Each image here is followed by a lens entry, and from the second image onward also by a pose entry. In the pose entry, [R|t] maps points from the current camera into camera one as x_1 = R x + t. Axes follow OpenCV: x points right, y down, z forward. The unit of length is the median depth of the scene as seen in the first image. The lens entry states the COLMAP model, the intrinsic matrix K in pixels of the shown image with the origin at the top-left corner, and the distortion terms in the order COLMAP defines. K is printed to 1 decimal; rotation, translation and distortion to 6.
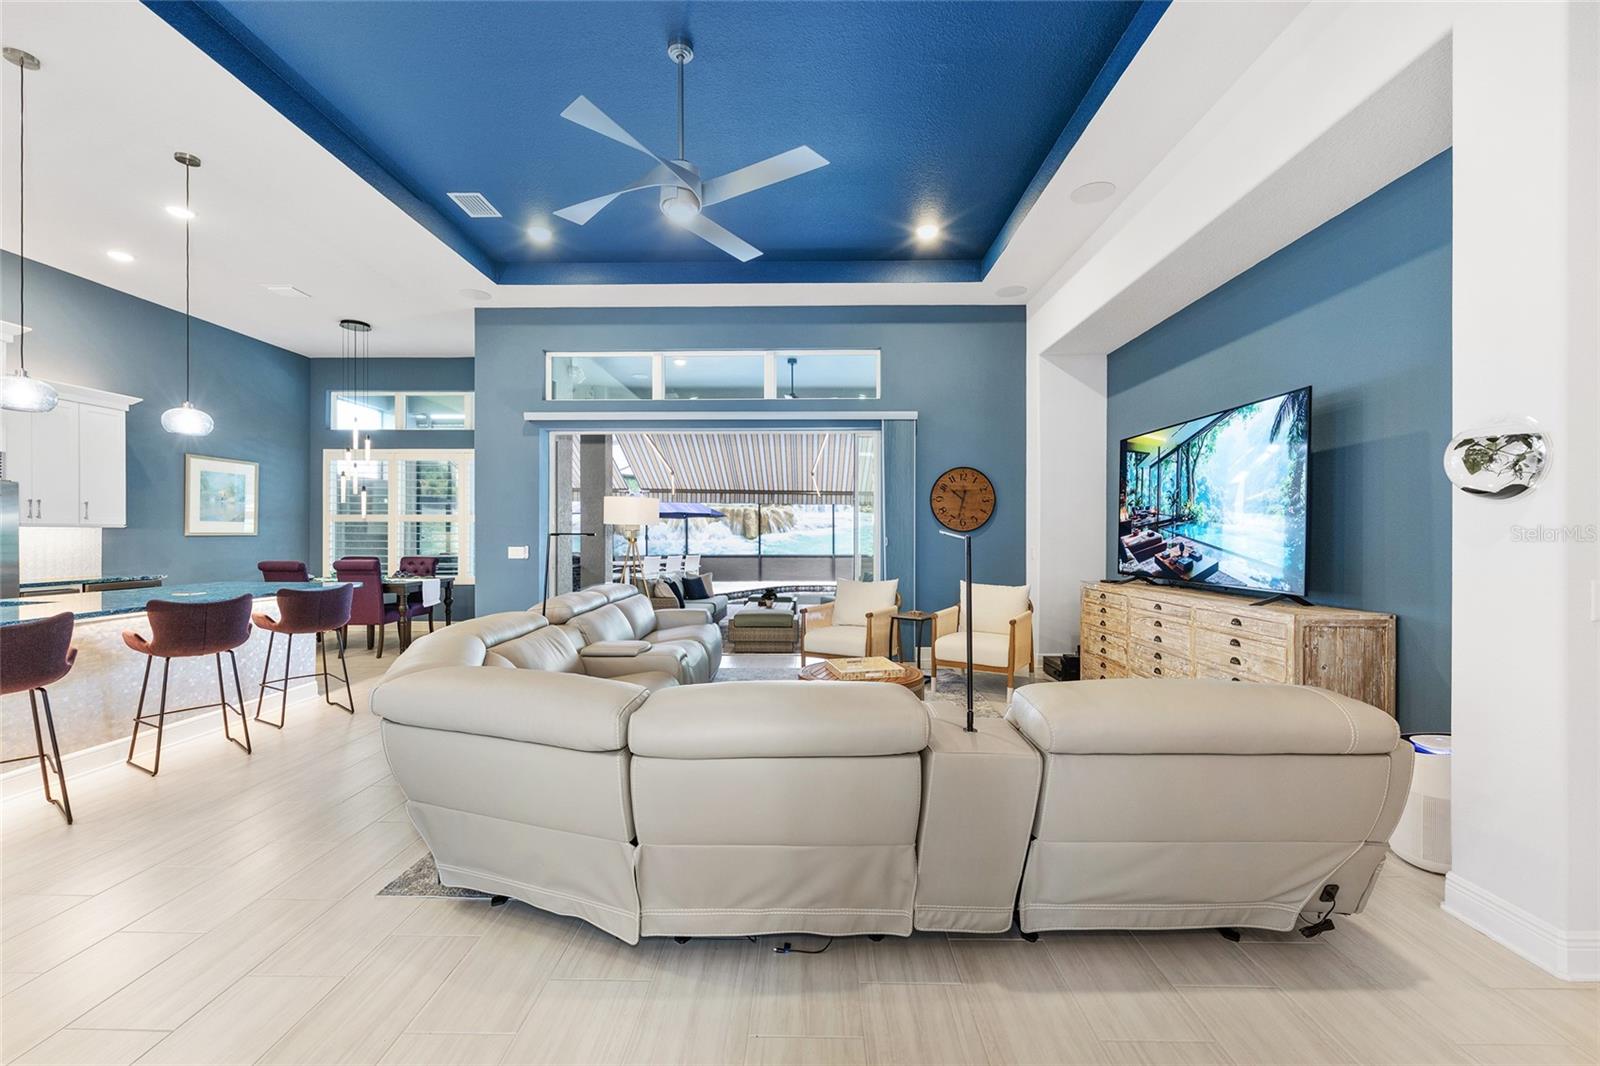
lens RADIAL K [[644.5, 0, 804.0], [0, 644.5, 538.0], [0, 0, 1]] dist [0.000275, 0.001538]
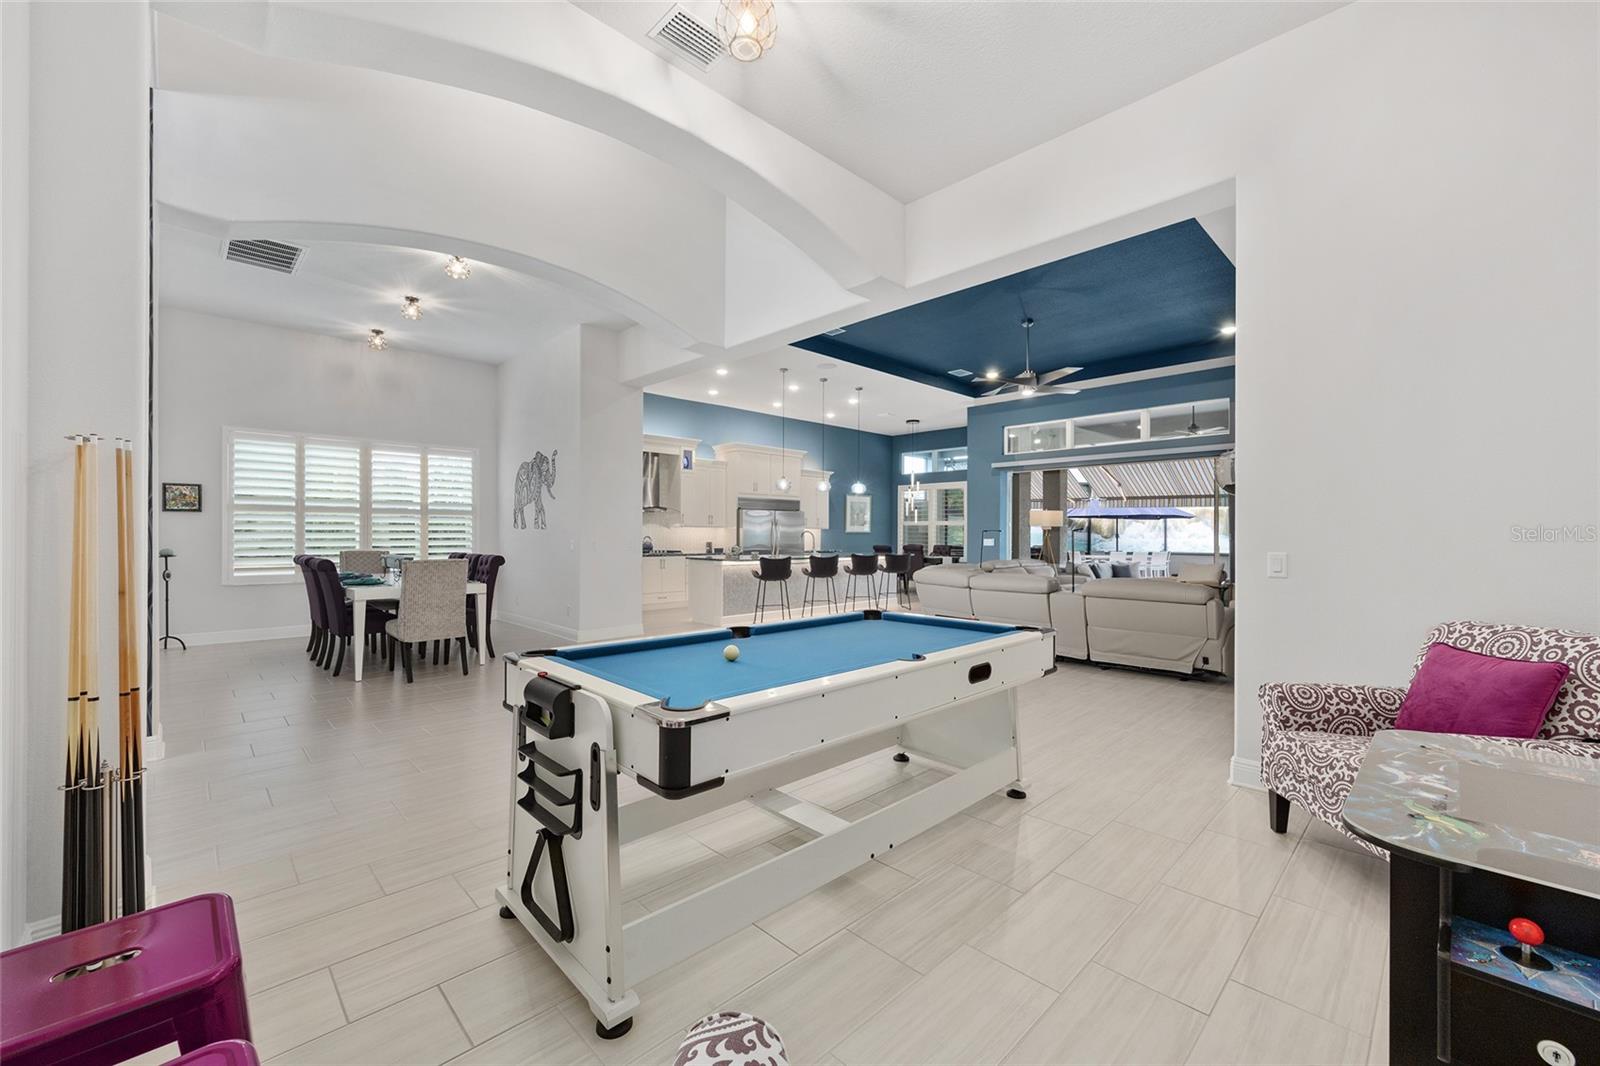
lens RADIAL K [[644.5, 0, 796.9], [0, 644.5, 532.5], [0, 0, 1]] dist [0.000275, 0.001538]
pose [[0.704349, -0.000197, -0.709854, 0.353645], [-0.006556, 0.999956, -0.006783, 0.008923], [0.709824, 0.009431, 0.704316, -0.495234]]
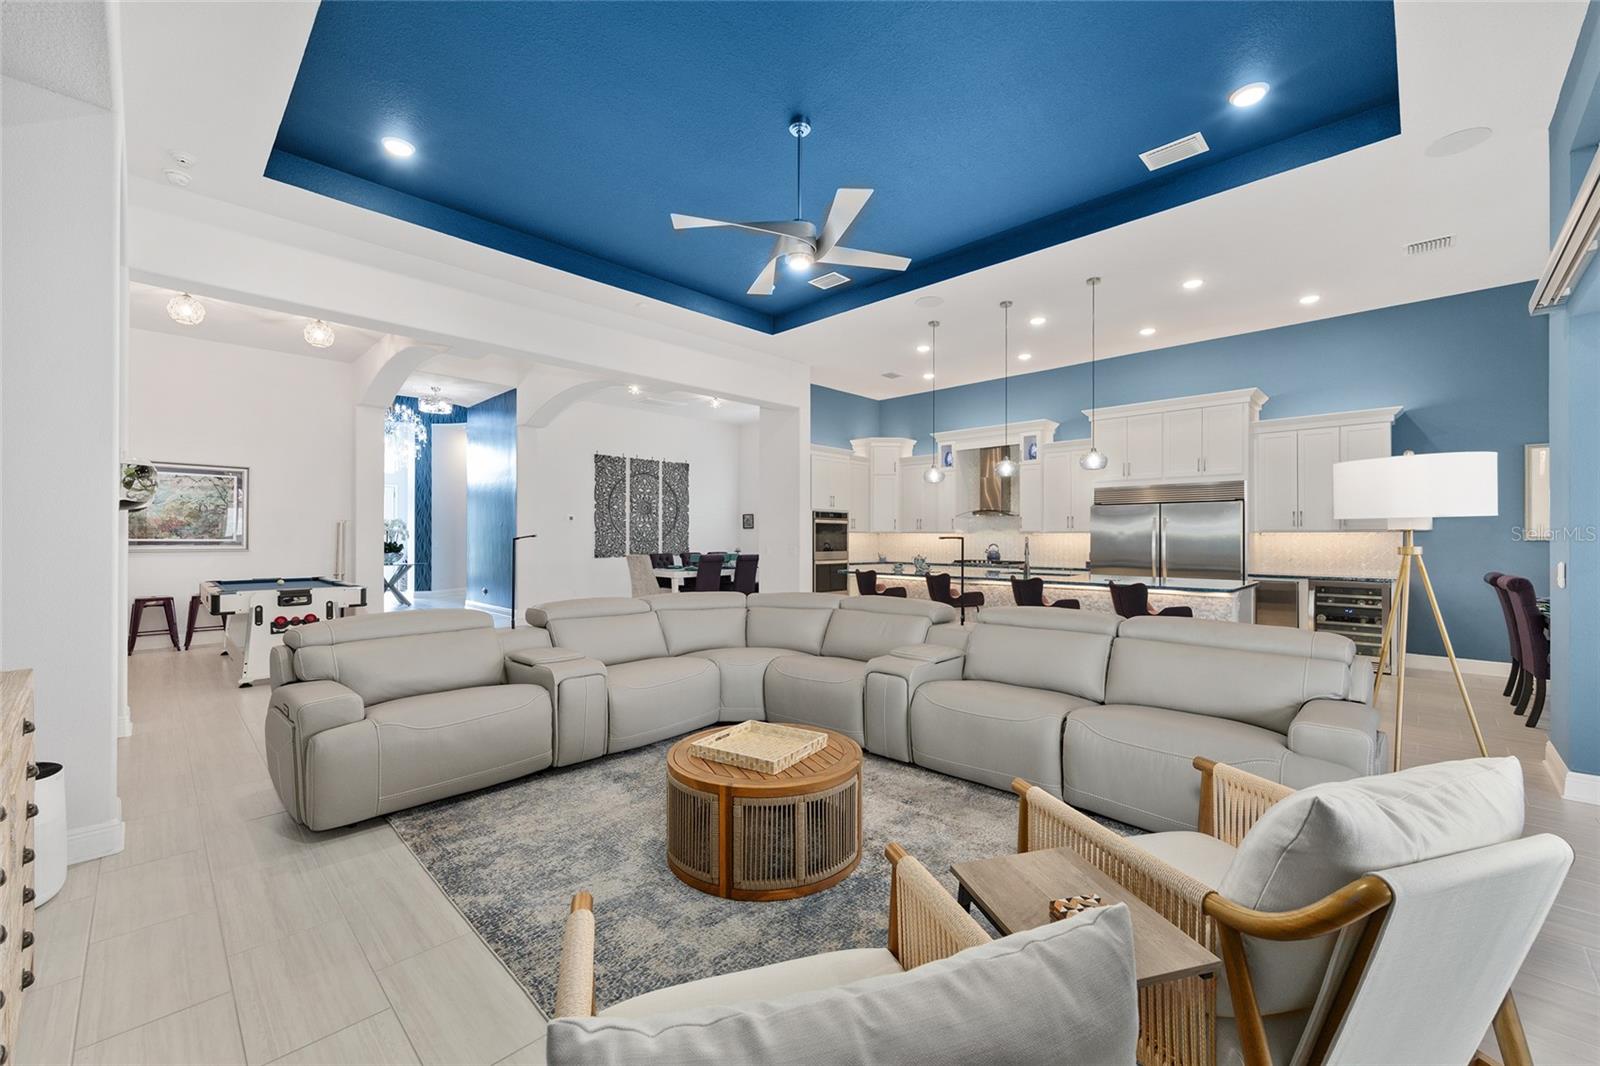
lens RADIAL K [[644.5, 0, 792.0], [0, 644.5, 535.4], [0, 0, 1]] dist [0.000275, 0.001538]
pose [[-0.693185, -0.010732, -0.720680, 0.278893], [-0.012286, 0.999920, -0.003074, 0.000791], [0.720655, 0.006723, -0.693261, 0.707410]]
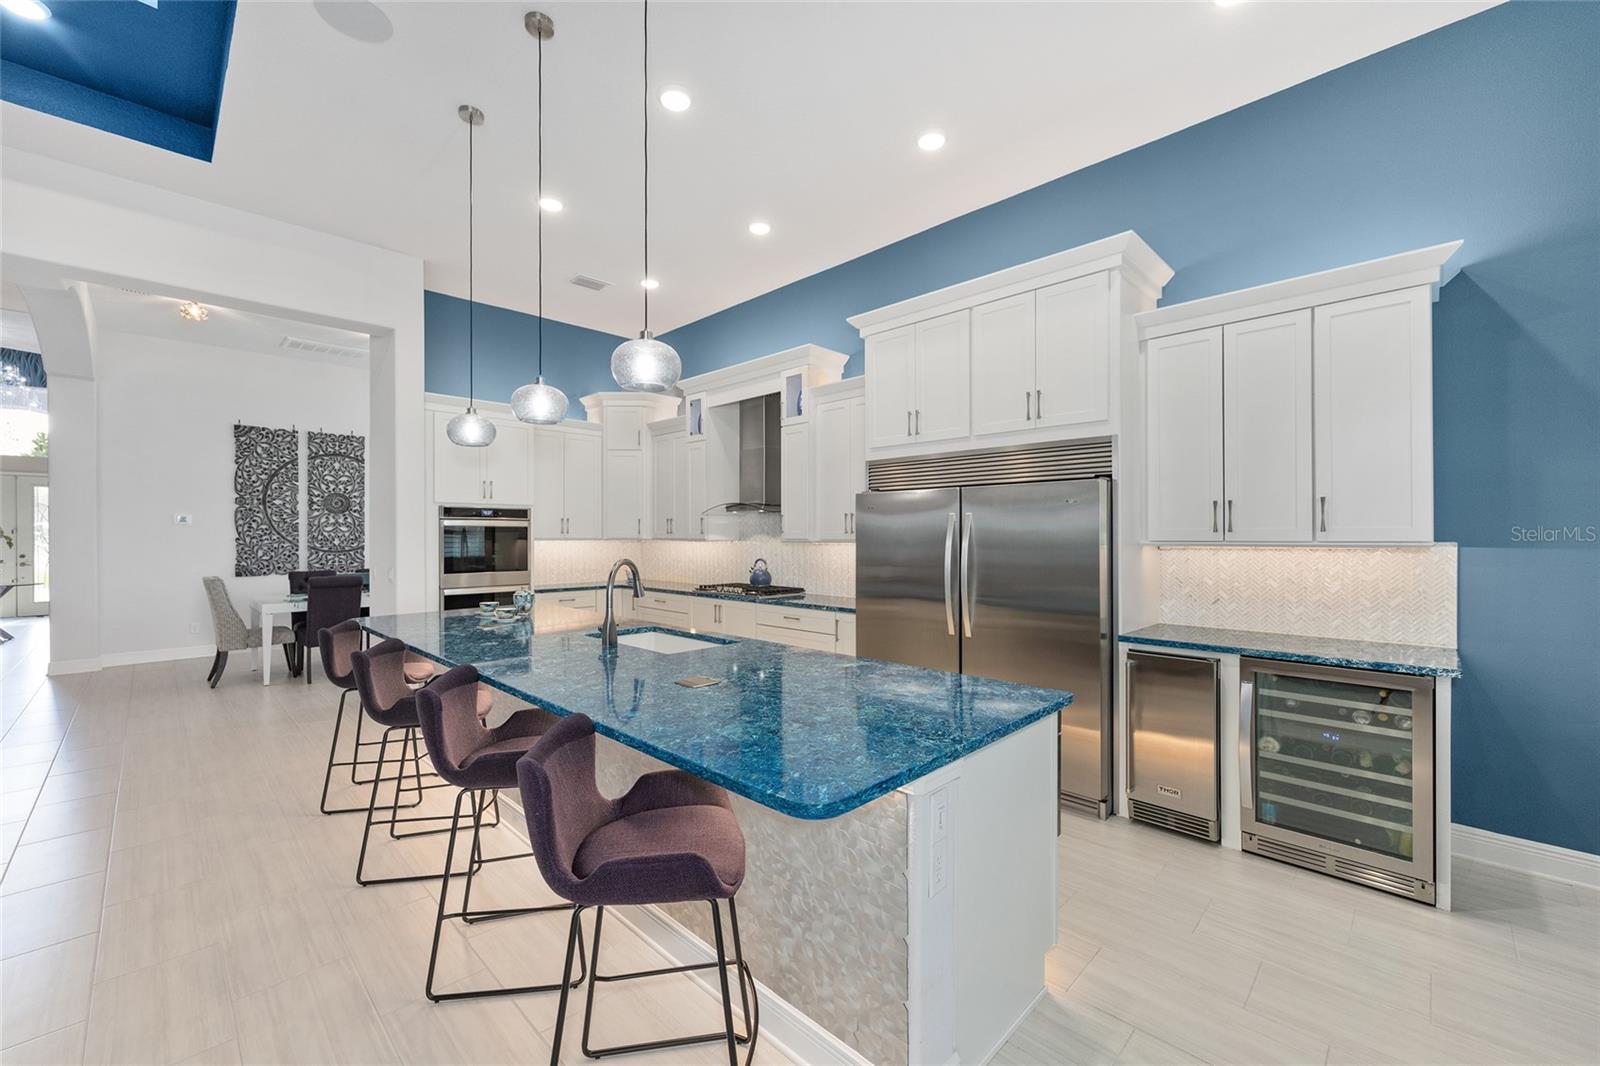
lens RADIAL K [[644.5, 0, 795.0], [0, 644.5, 532.0], [0, 0, 1]] dist [0.000275, 0.001538]
pose [[-0.703066, -0.008668, -0.711071, -0.310715], [-0.008002, 0.999959, -0.004278, -0.017624], [0.711079, 0.002683, -0.703107, 0.689123]]
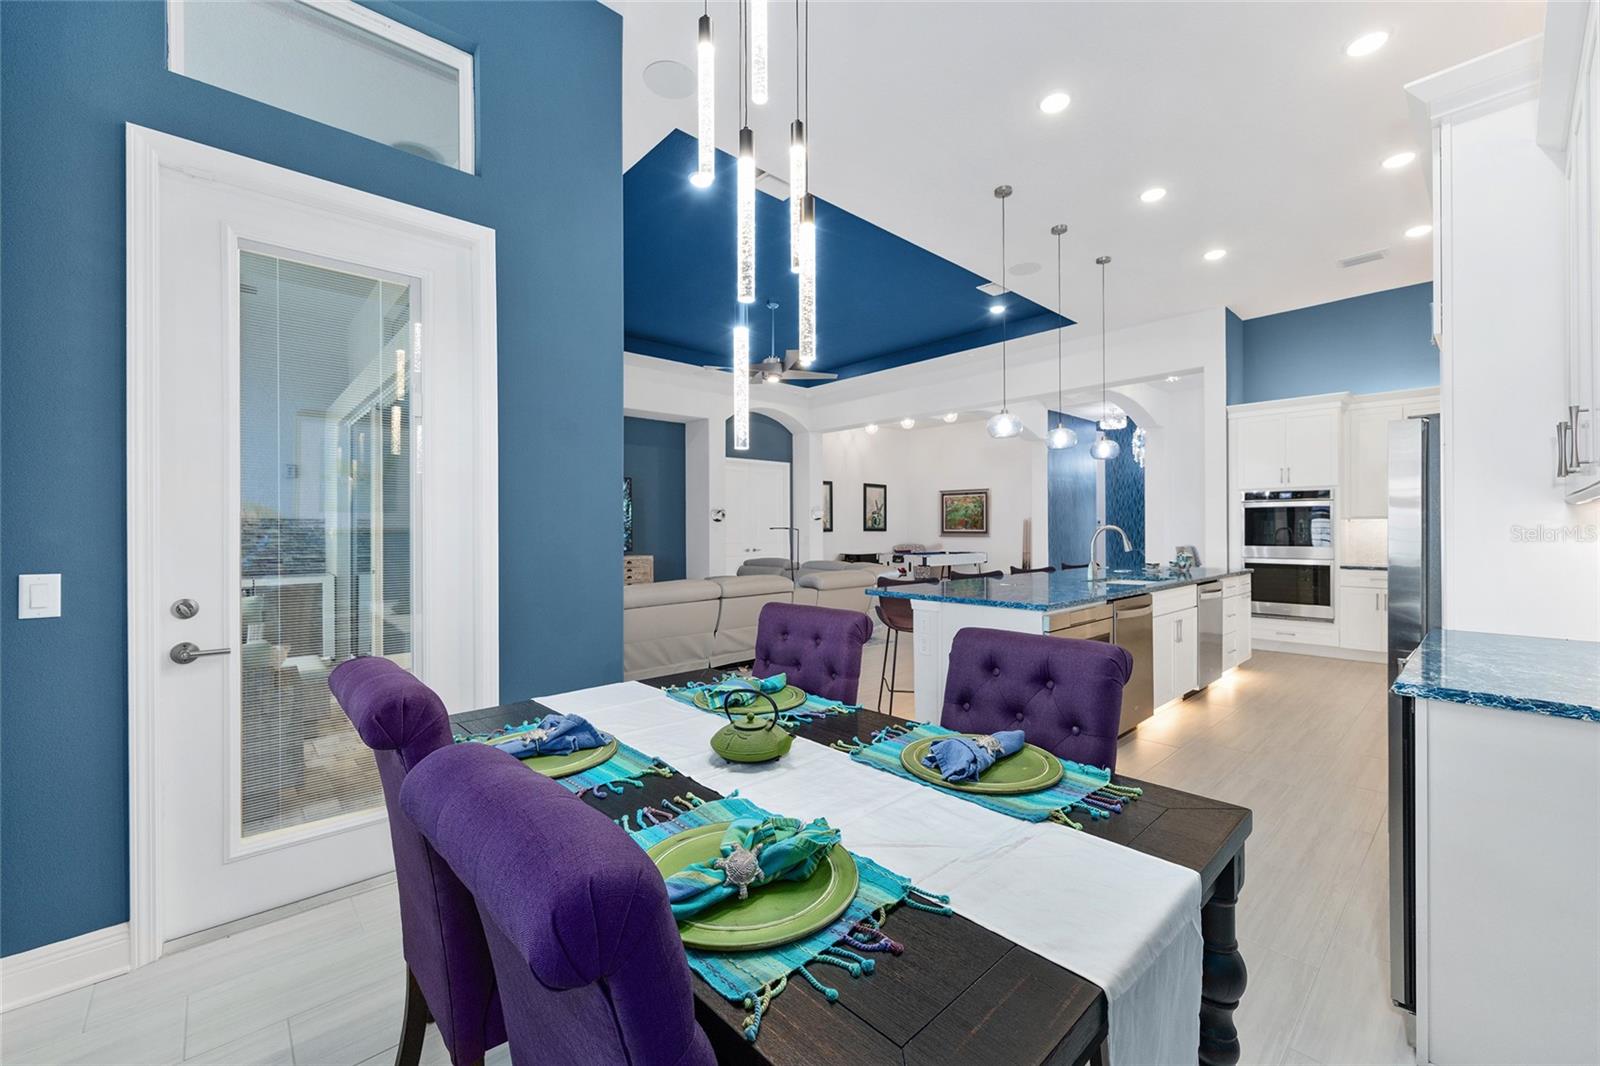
lens RADIAL K [[644.5, 0, 802.0], [0, 644.5, 526.3], [0, 0, 1]] dist [0.000275, 0.001538]
pose [[-0.687765, -0.001115, 0.725933, -0.726310], [0.004226, 0.999976, 0.005540, -0.007056], [-0.725921, 0.006878, -0.687743, 0.950519]]
